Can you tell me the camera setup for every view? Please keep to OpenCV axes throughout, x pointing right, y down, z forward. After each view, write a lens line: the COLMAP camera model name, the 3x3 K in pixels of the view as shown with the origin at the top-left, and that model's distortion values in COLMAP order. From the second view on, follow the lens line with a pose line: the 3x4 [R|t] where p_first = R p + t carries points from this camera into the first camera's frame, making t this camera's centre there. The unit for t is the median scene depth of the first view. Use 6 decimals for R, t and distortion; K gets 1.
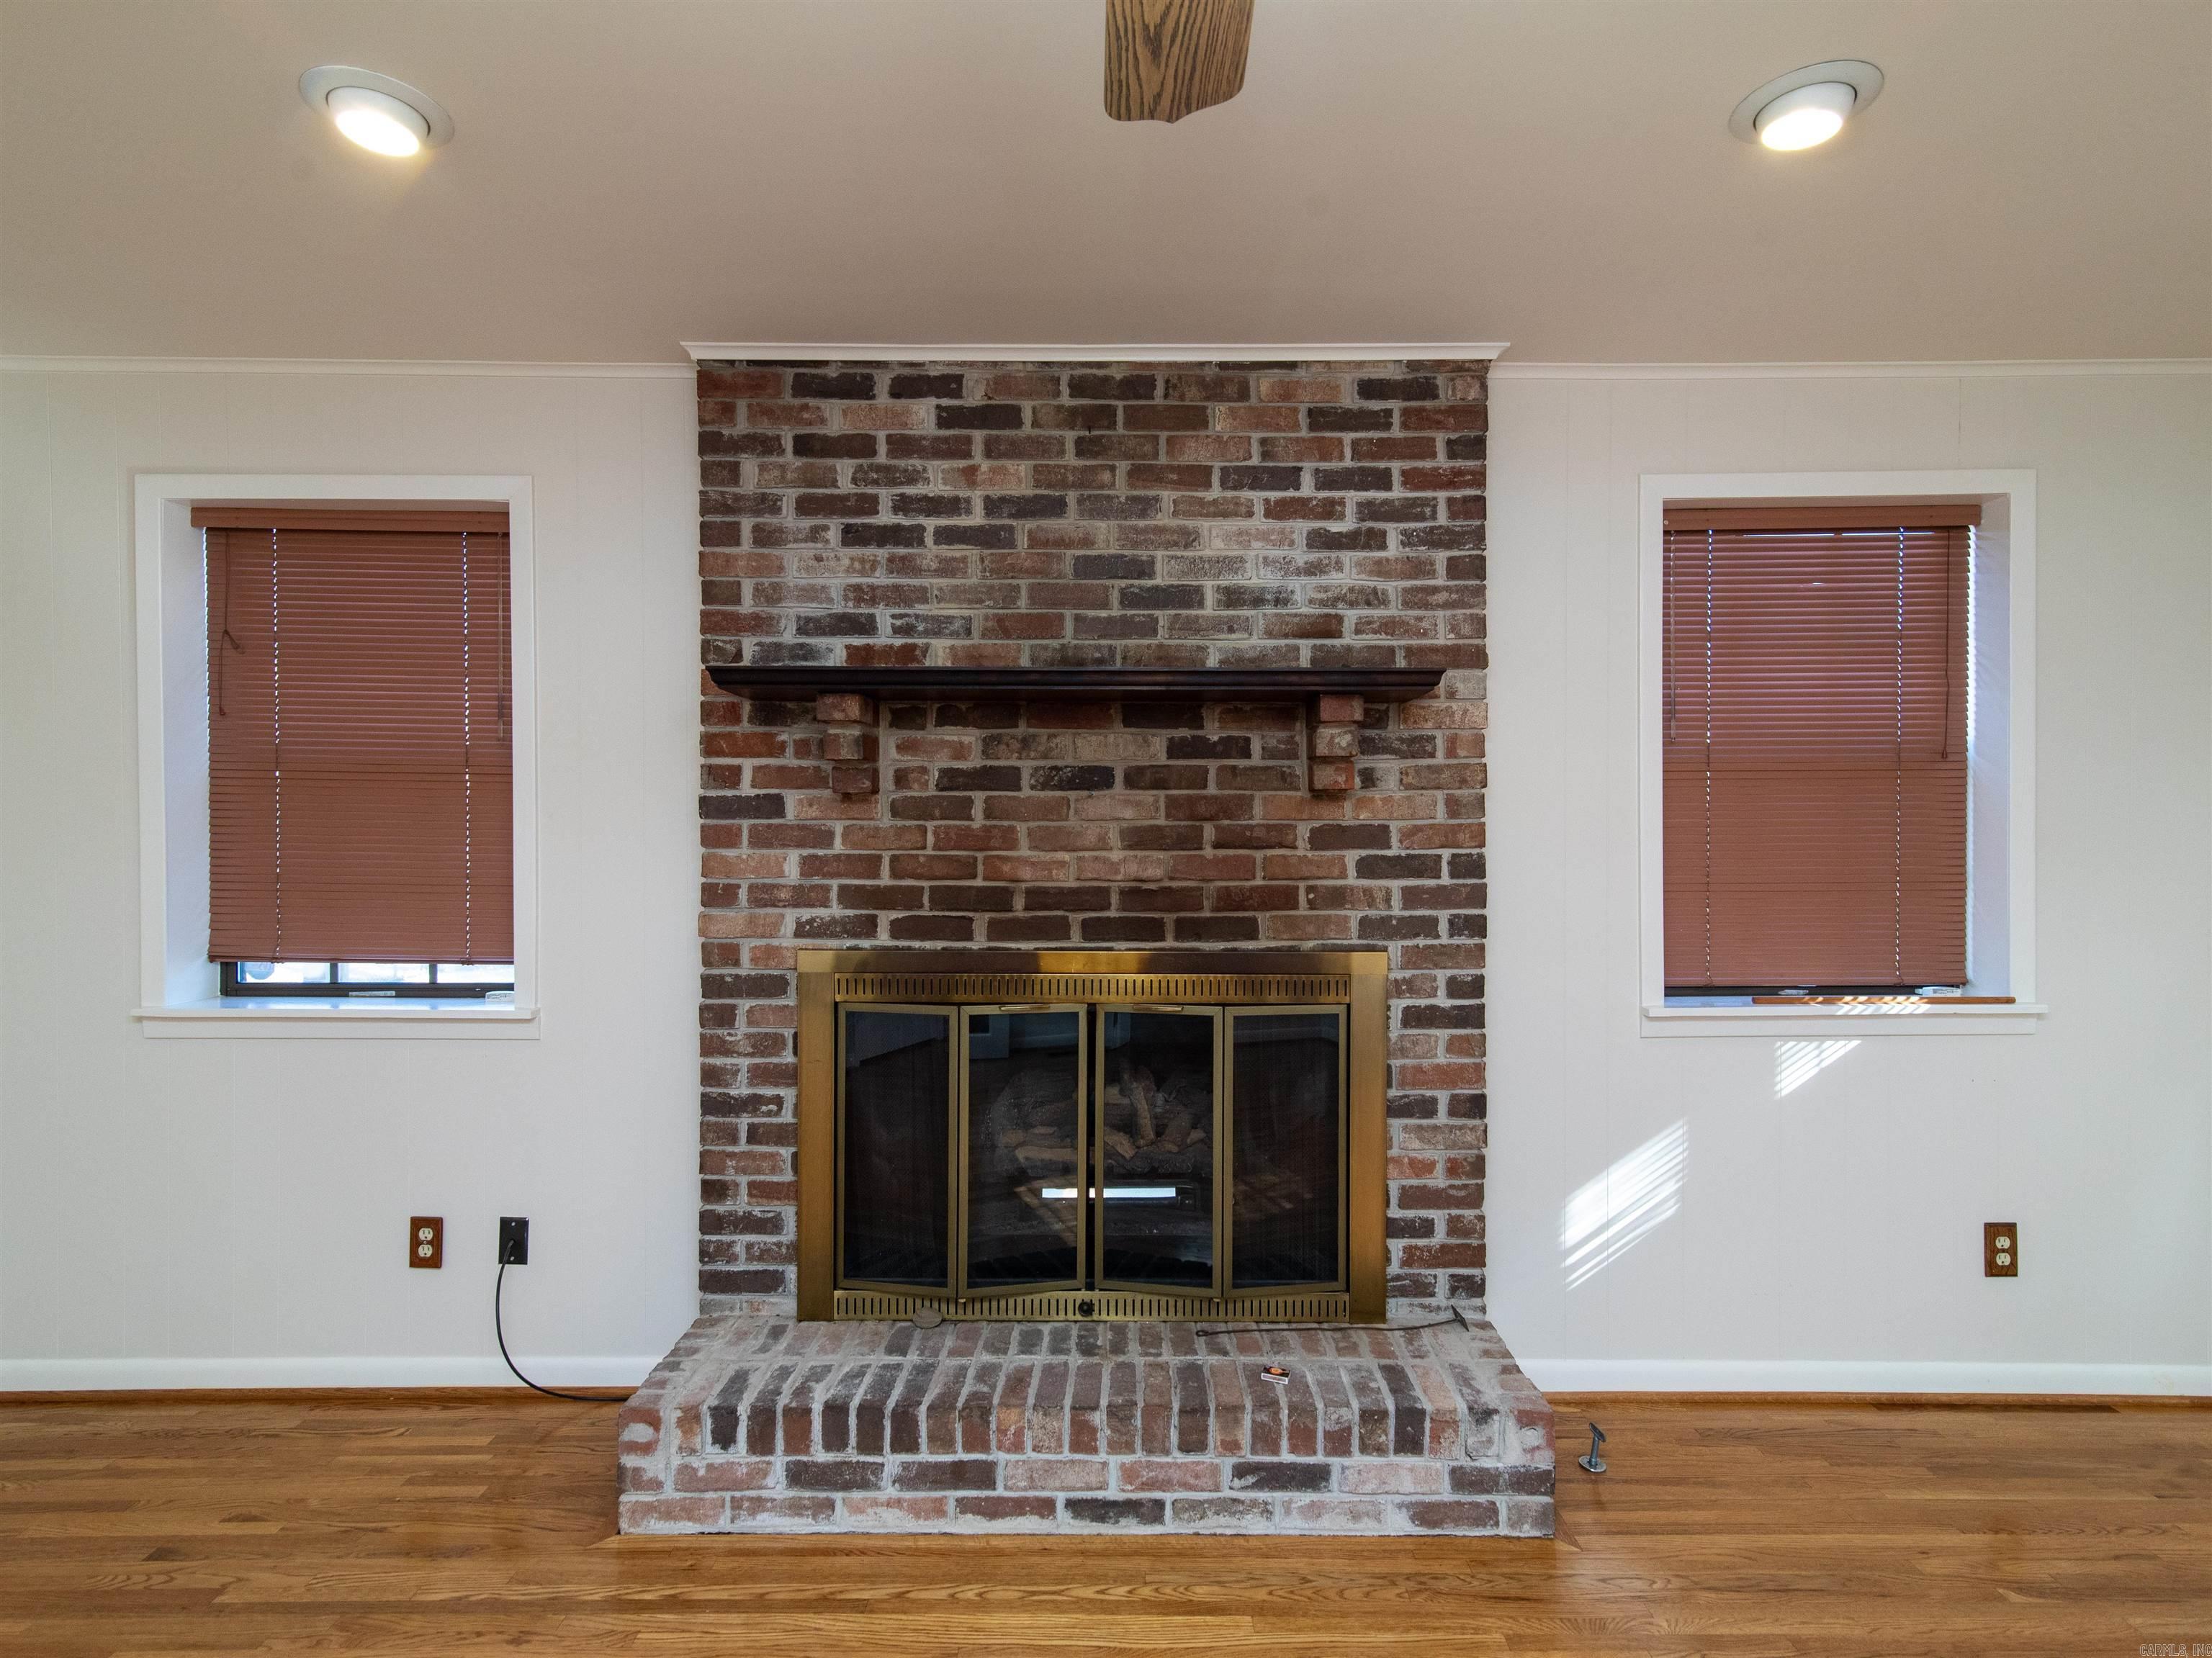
lens RADIAL K [[1132.2, 0, 1122.8], [0, 1132.2, 827.8], [0, 0, 1]] dist [0.016138, -0.001145]
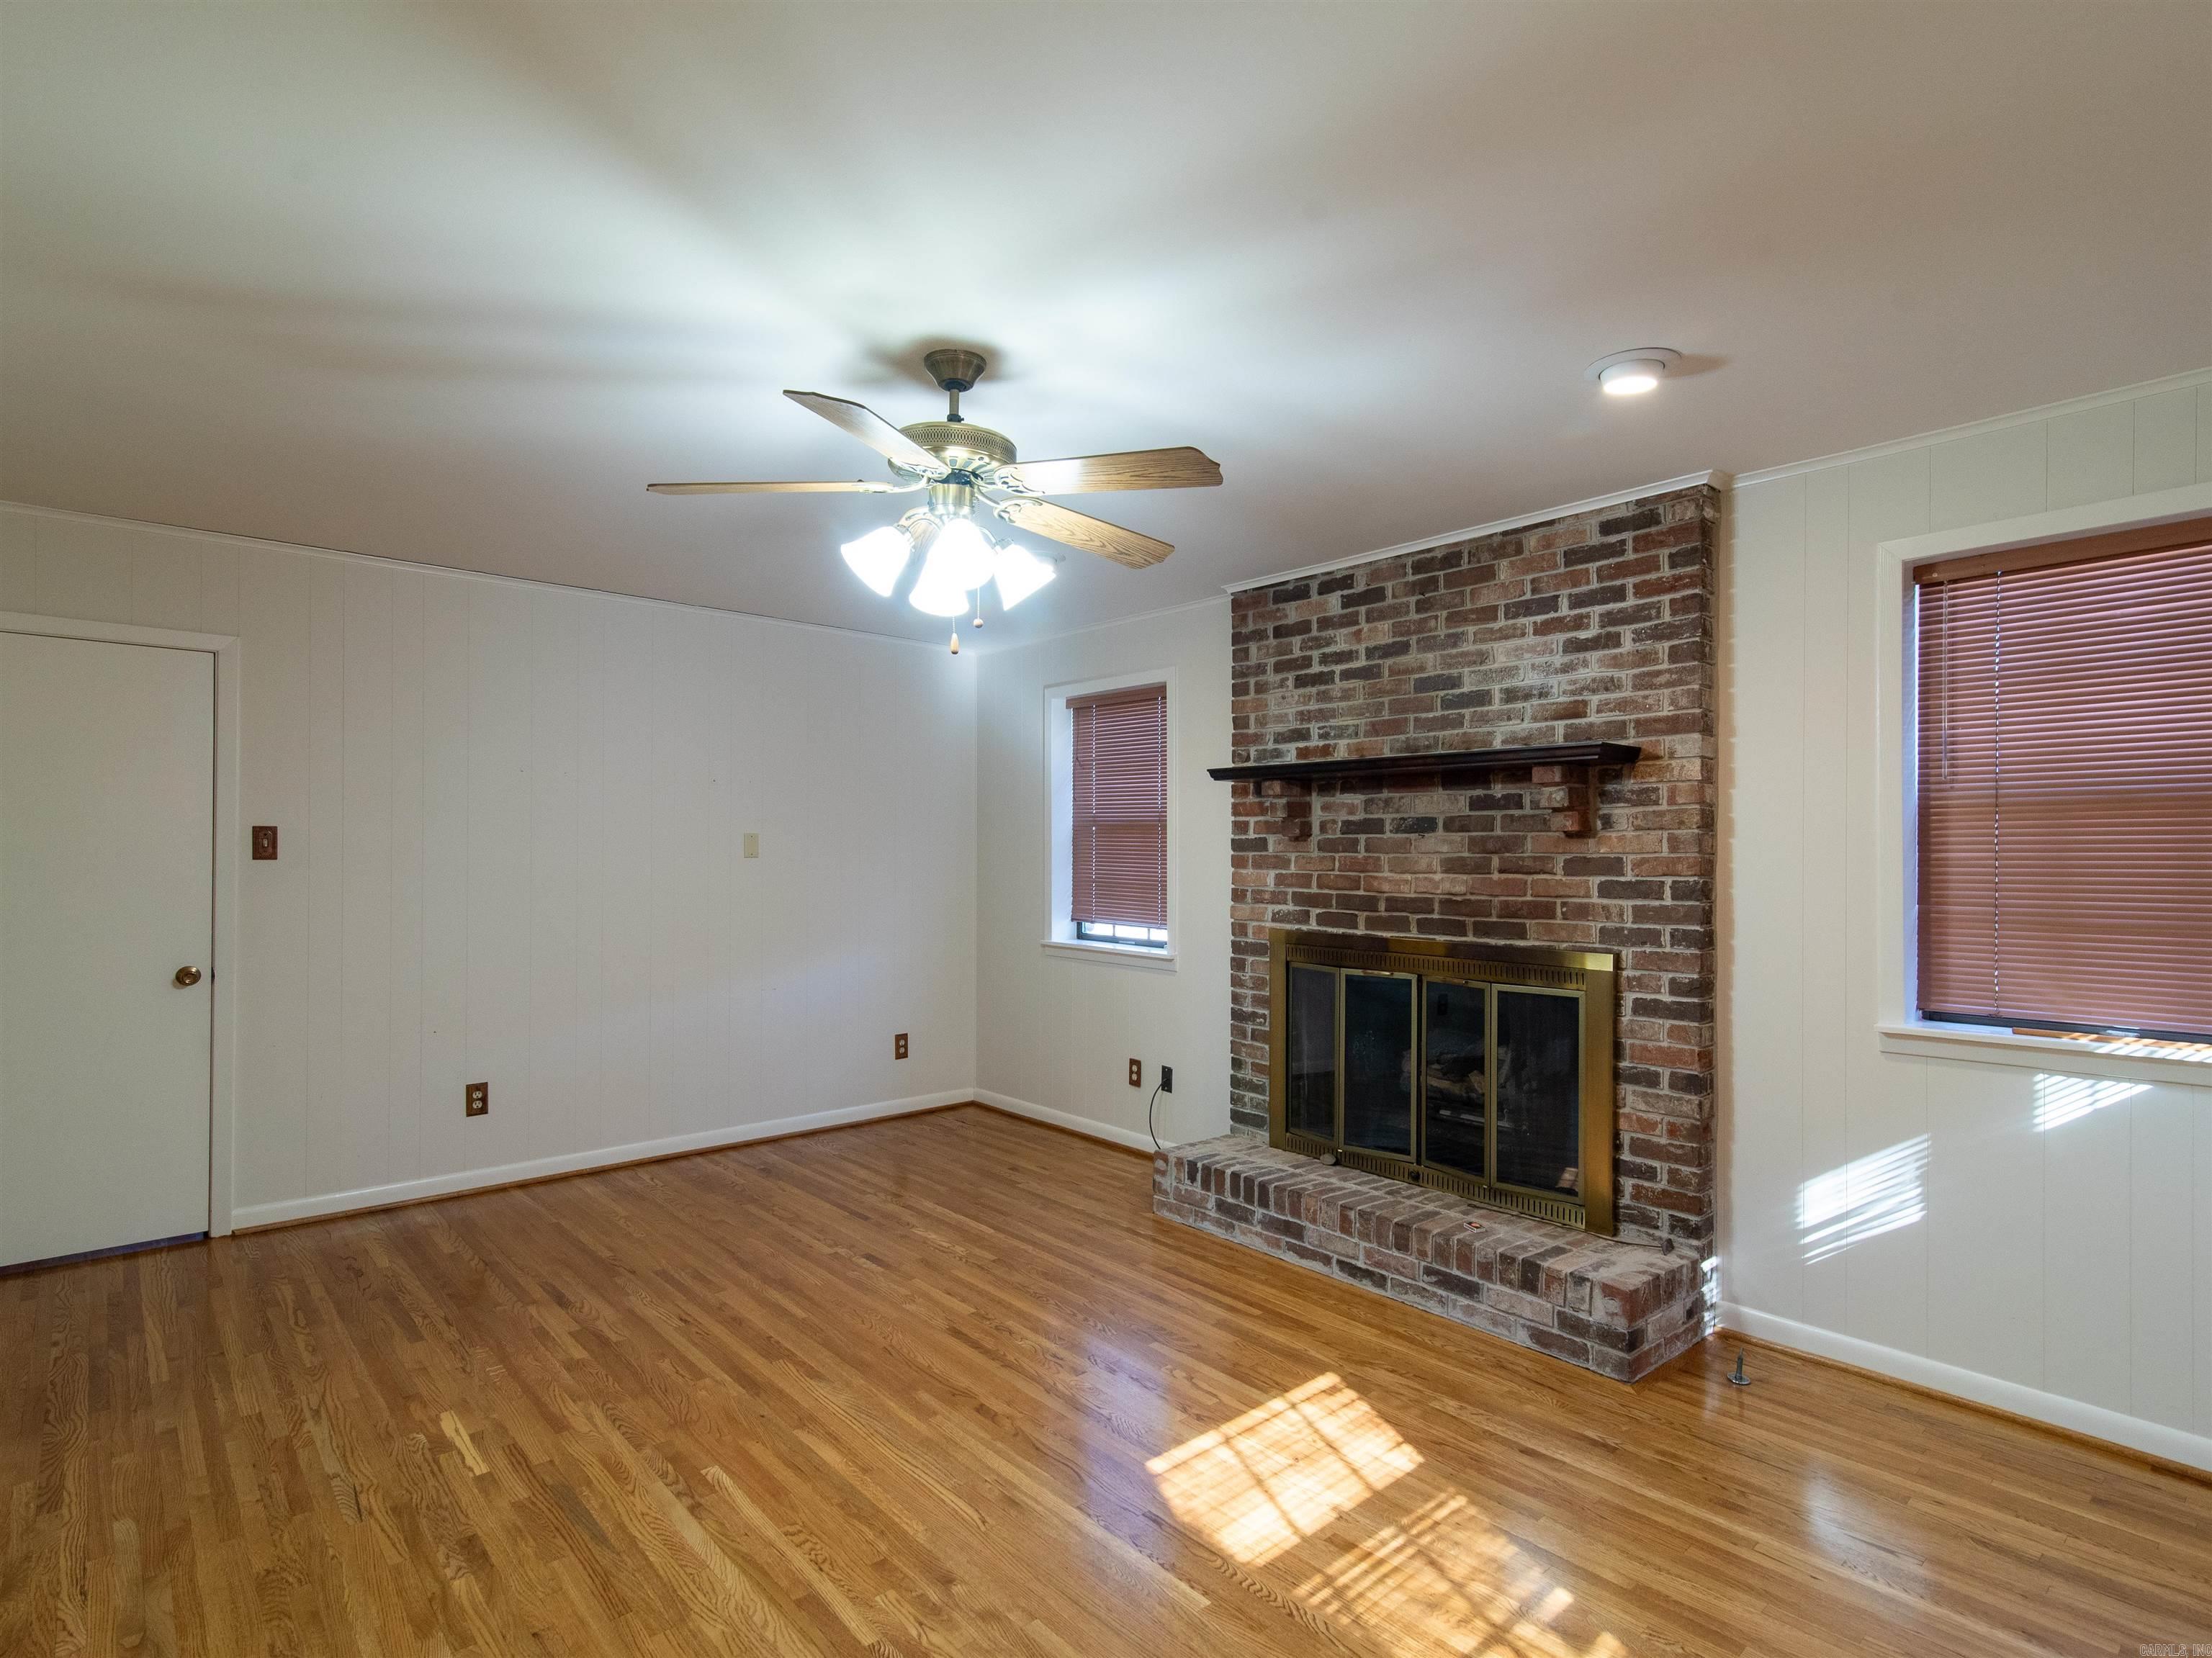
lens RADIAL K [[1132.2, 0, 1122.8], [0, 1132.2, 827.8], [0, 0, 1]] dist [0.016138, -0.001145]
pose [[0.666806, -0.013842, -0.745103, 0.826103], [-0.002489, 0.999781, -0.020801, -0.008001], [0.745227, 0.015725, 0.666625, -0.298988]]
